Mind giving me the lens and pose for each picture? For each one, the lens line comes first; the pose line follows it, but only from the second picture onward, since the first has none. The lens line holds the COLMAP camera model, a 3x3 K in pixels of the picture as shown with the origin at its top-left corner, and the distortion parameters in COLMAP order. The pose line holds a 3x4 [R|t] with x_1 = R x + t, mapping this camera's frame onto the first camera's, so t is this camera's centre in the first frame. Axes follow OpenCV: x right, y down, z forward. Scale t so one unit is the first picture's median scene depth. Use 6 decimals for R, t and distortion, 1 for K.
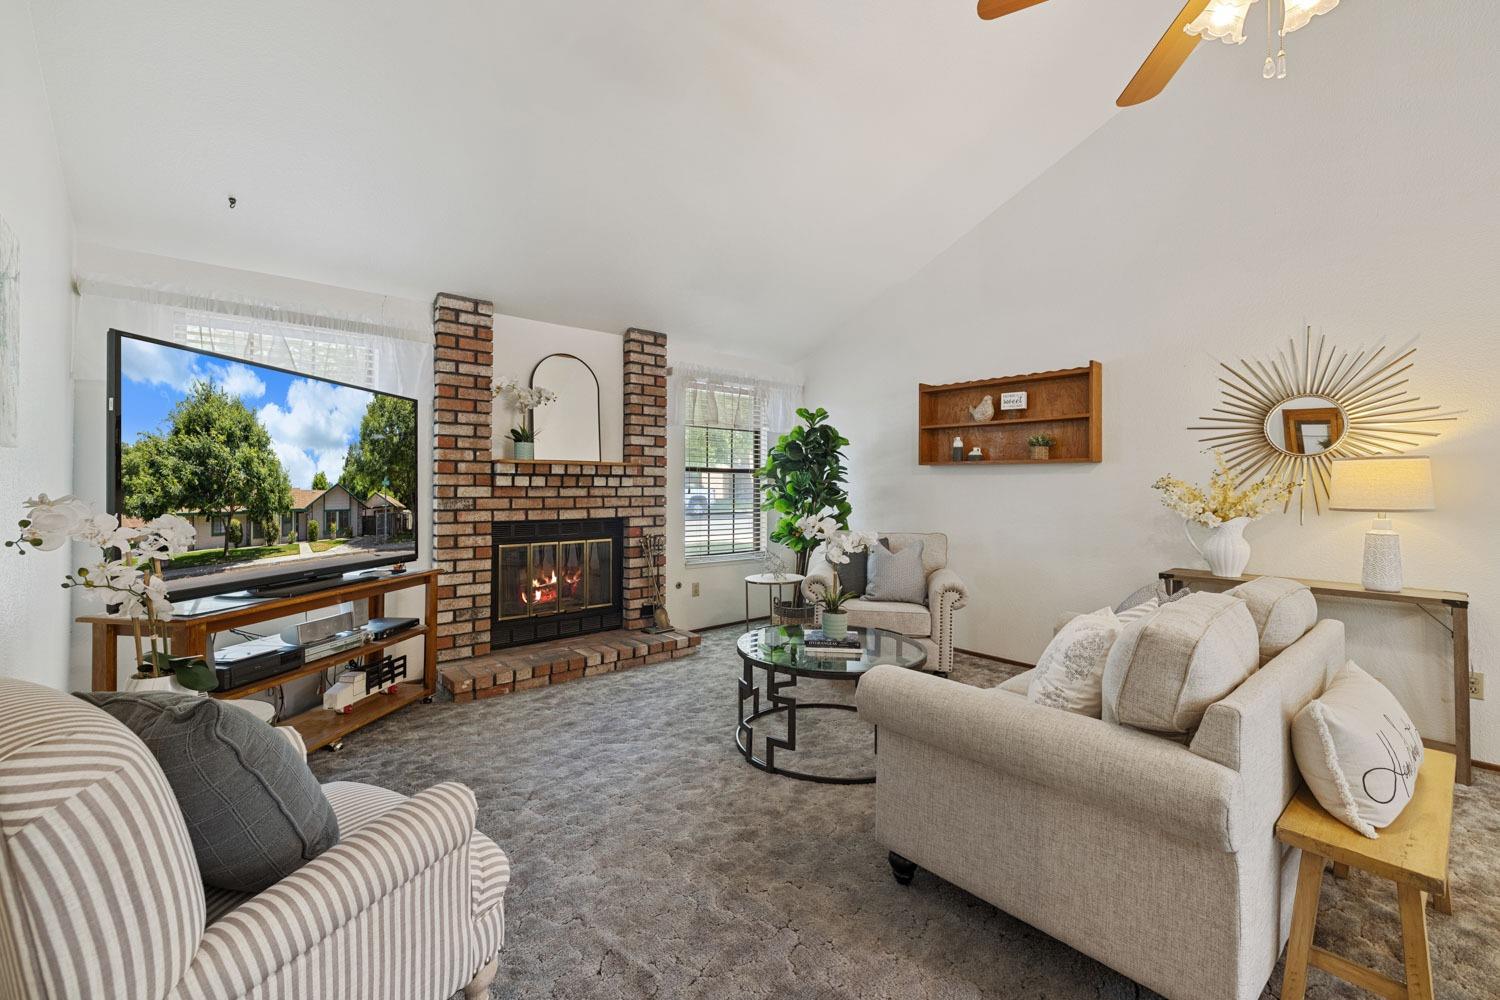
lens RADIAL K [[632.1, 0, 747.2], [0, 632.1, 484.8], [0, 0, 1]] dist [-0.005798, 0.003779]
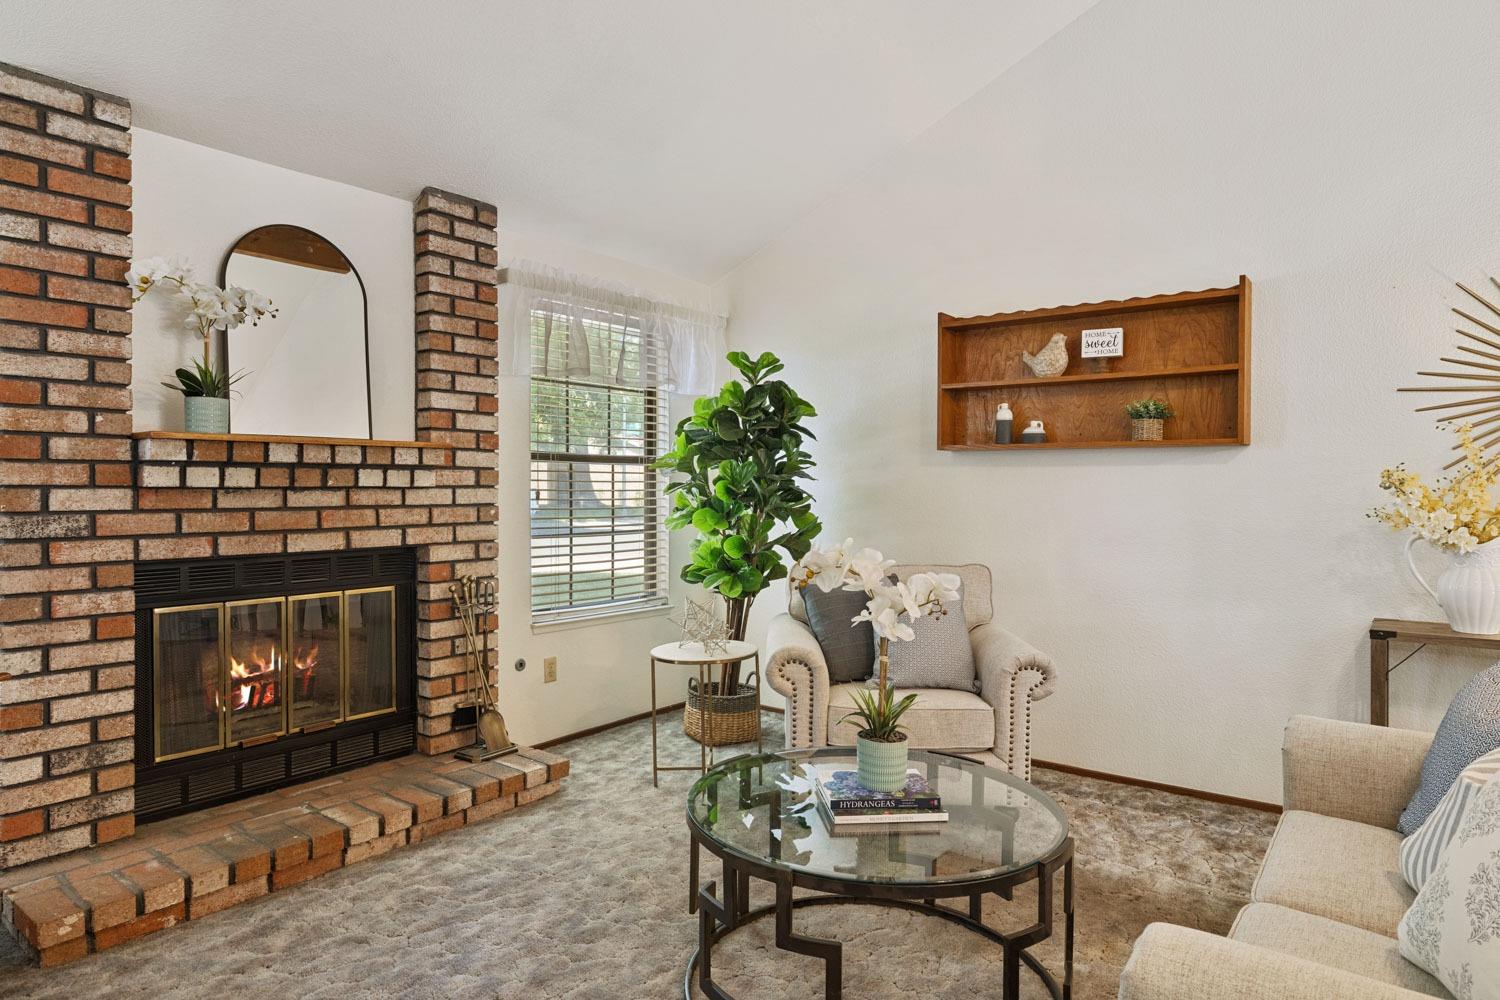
lens RADIAL K [[887.9, 0, 750.0], [0, 887.9, 500.0], [0, 0, 1]] dist [-0.000587, 0.000127]
pose [[0.981469, -0.005285, 0.191546, -0.070926], [0.001721, 0.999822, 0.018768, -0.000135], [-0.191611, -0.018090, 0.981304, 0.237485]]
